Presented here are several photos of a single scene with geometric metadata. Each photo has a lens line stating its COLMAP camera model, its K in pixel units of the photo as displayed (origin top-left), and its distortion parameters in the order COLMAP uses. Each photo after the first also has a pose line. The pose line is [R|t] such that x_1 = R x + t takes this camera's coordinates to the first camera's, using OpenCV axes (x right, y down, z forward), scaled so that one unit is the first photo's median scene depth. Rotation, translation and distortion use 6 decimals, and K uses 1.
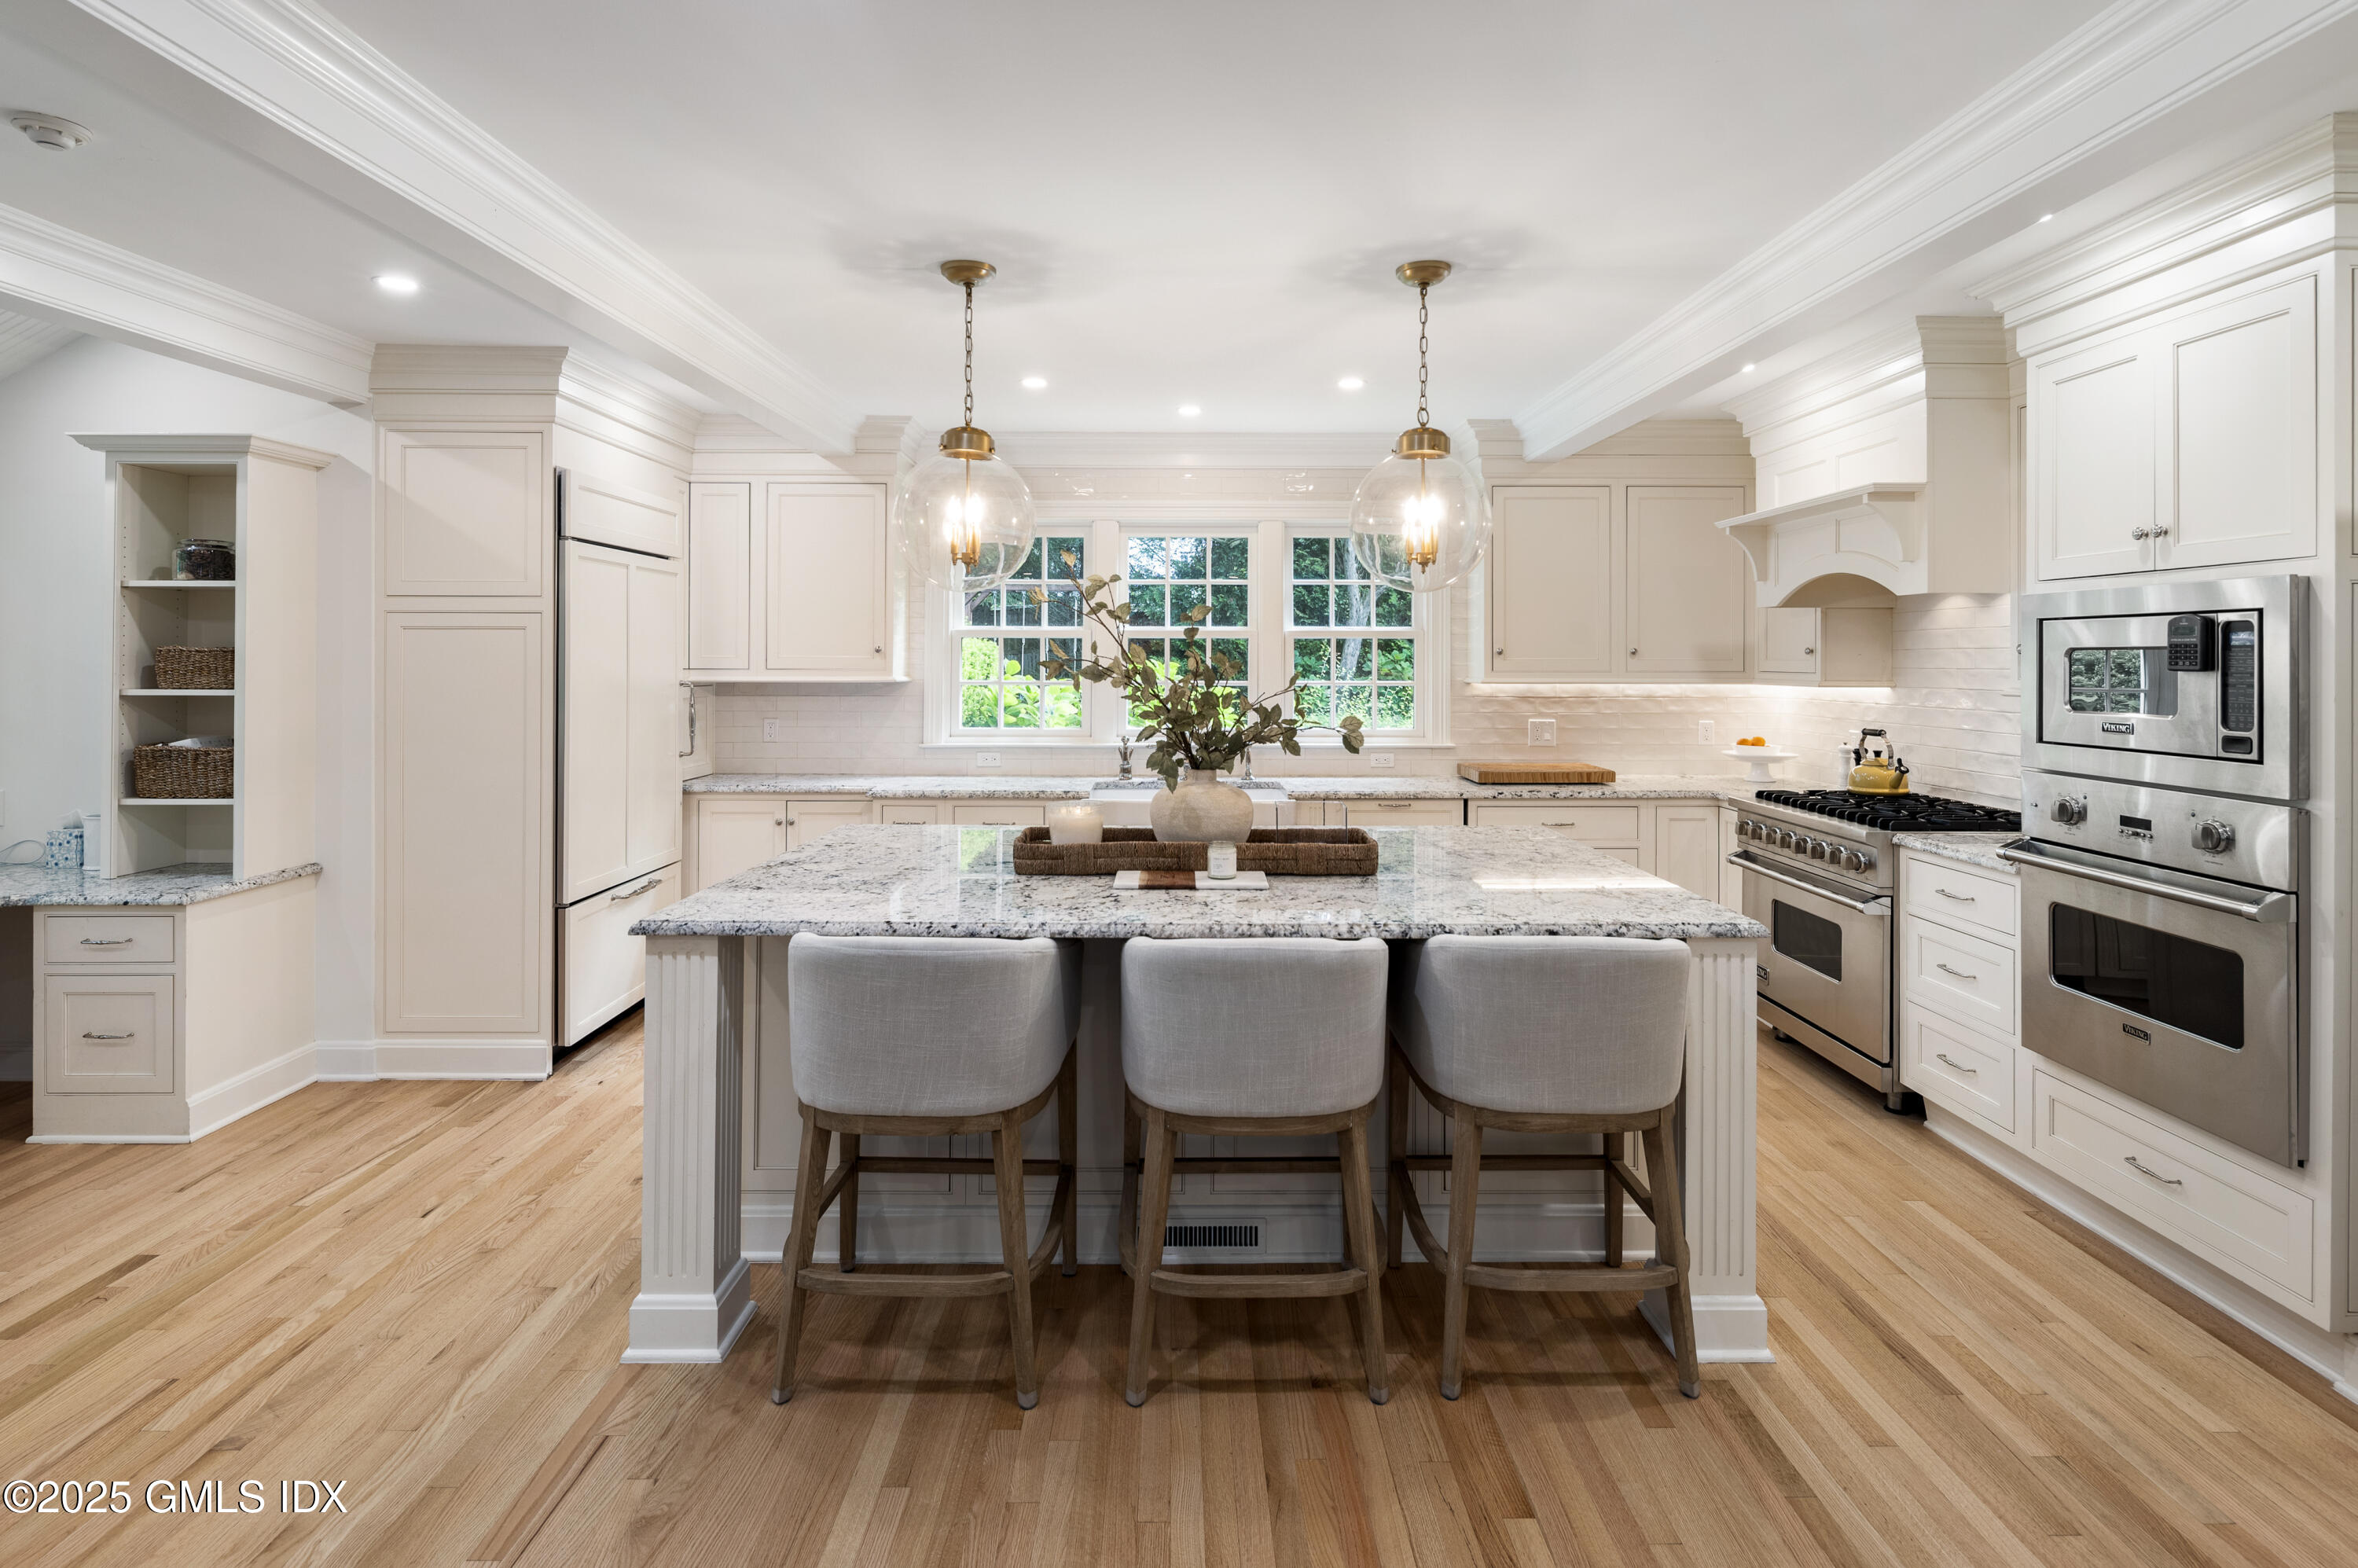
lens RADIAL K [[1151.7, 0, 1186.0], [0, 1151.7, 656.4], [0, 0, 1]] dist [0.000918, 0.000140]
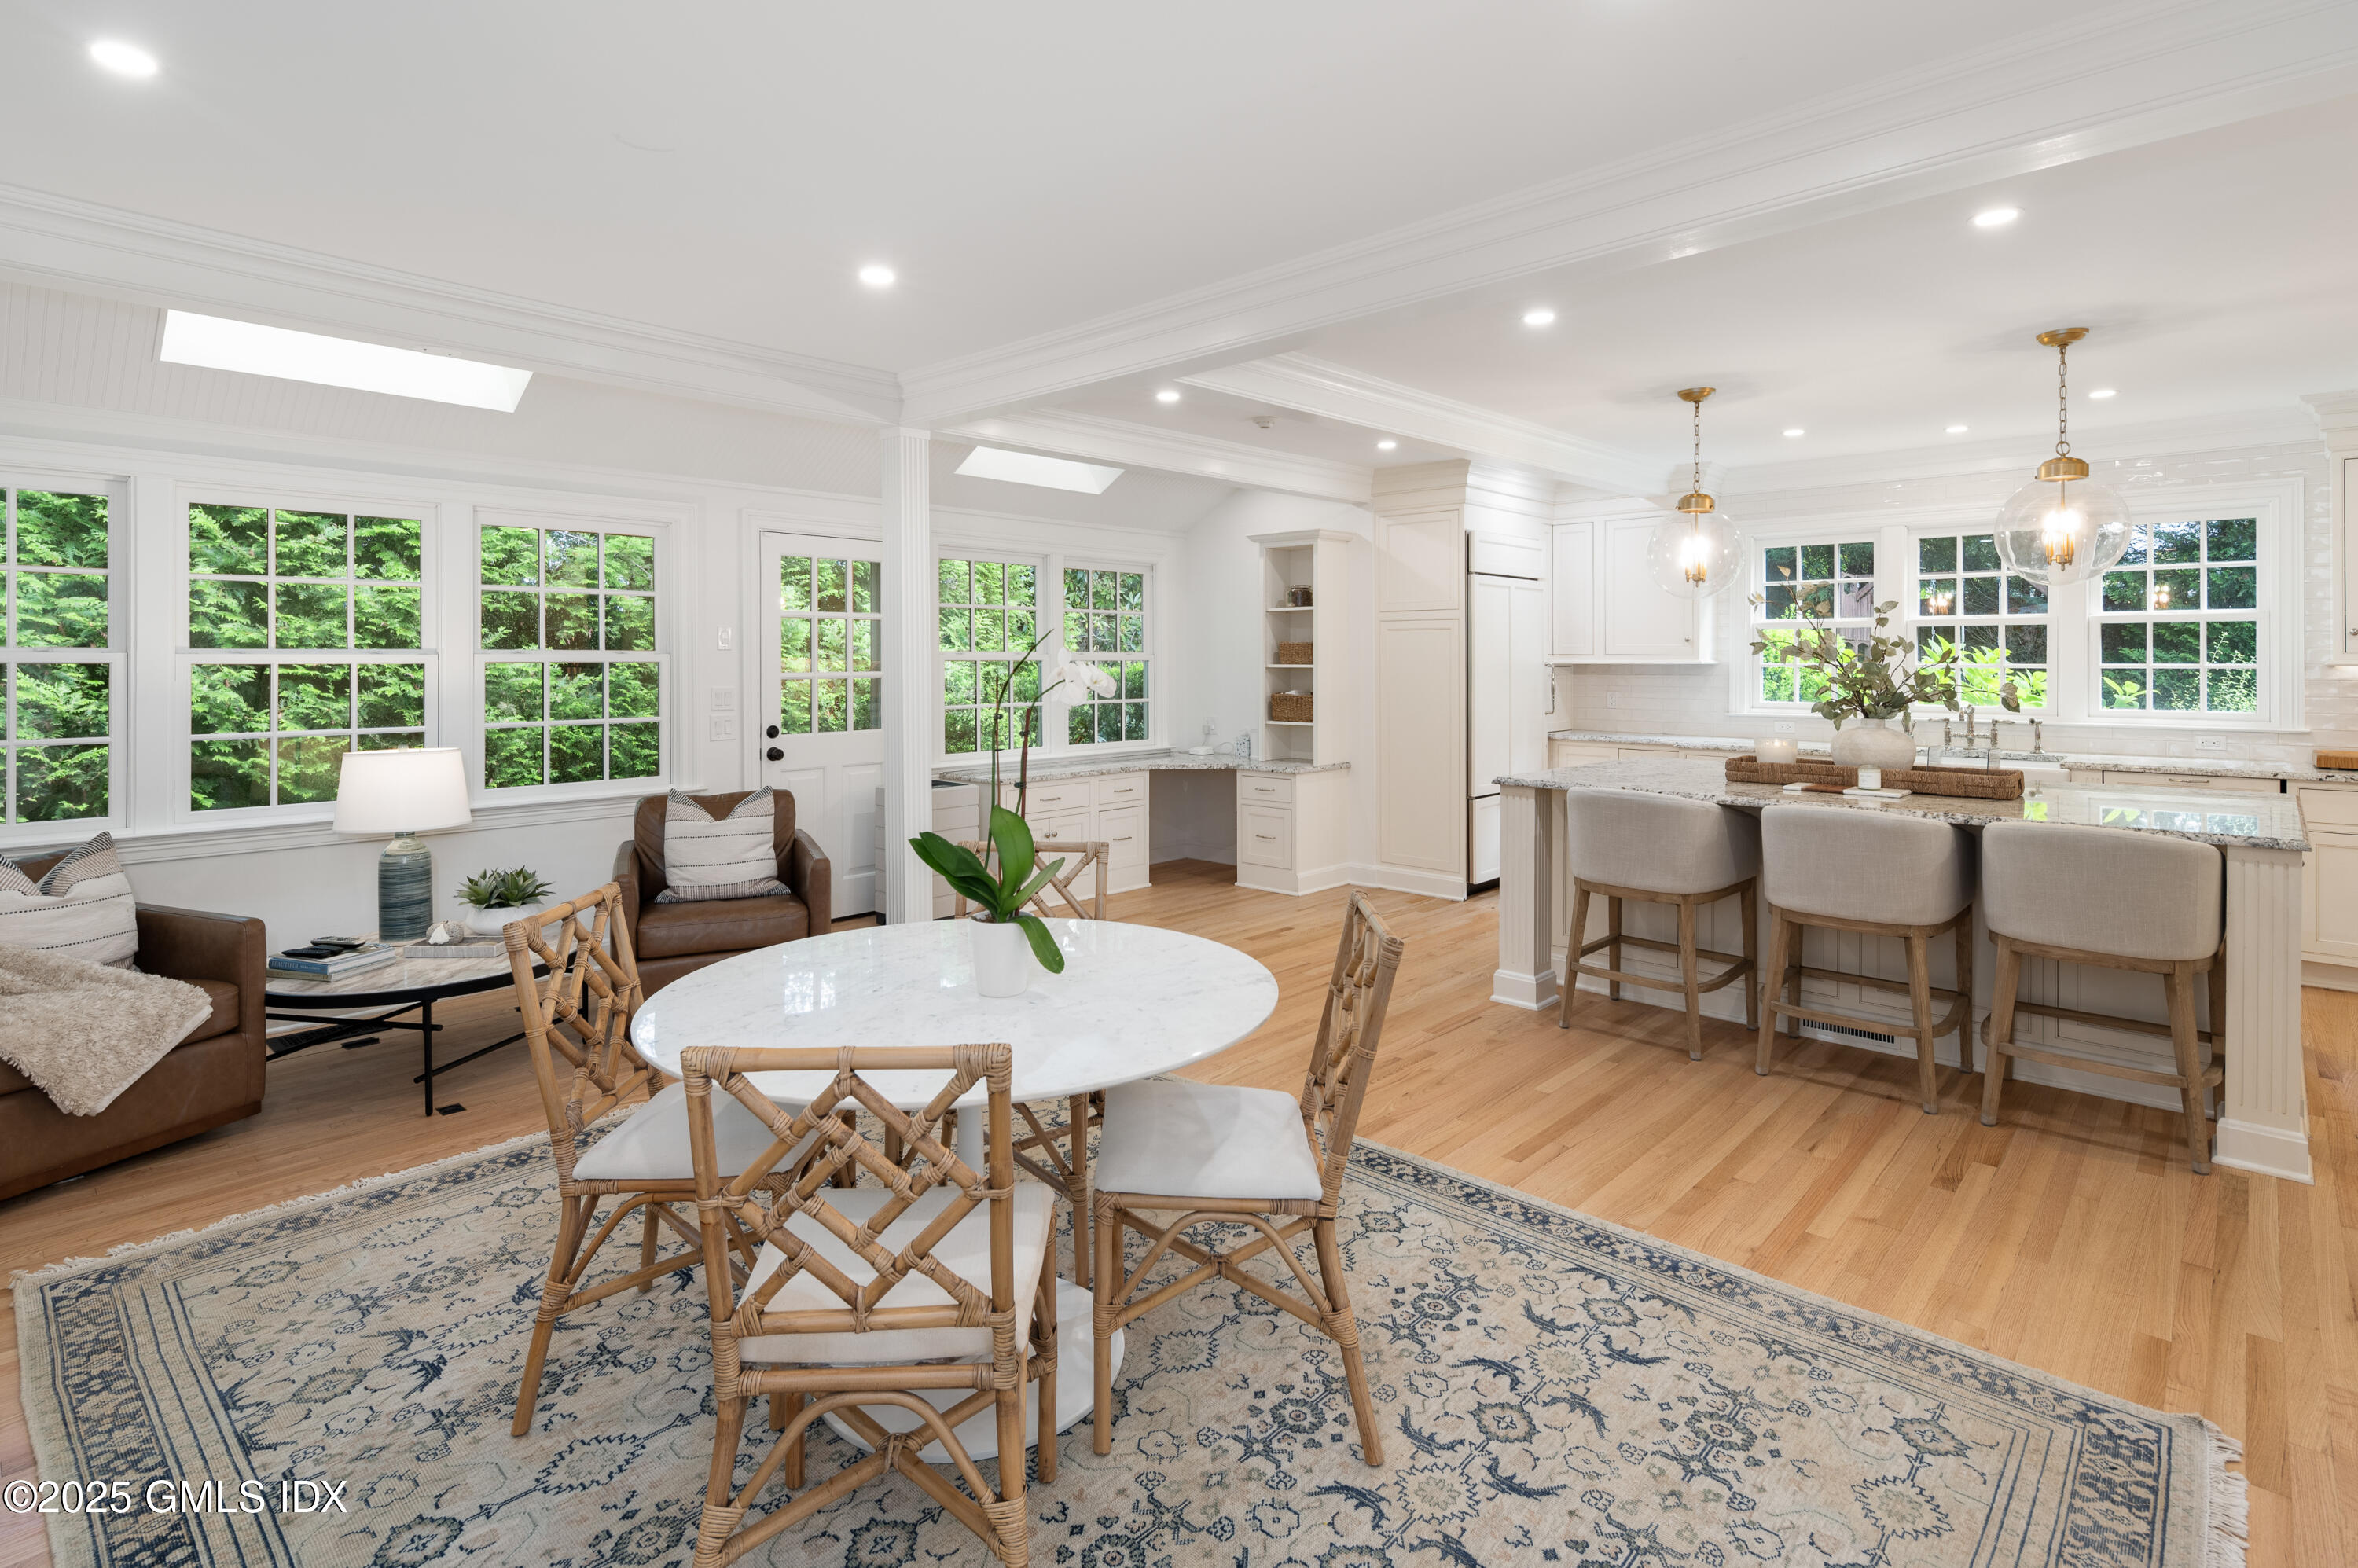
lens RADIAL K [[1151.7, 0, 1186.0], [0, 1151.7, 656.4], [0, 0, 1]] dist [0.000918, 0.000140]
pose [[0.725724, -0.004595, -0.687971, 0.324318], [0.006312, 0.999980, -0.000020, 0.014271], [0.687957, -0.004328, 0.725739, -0.518740]]
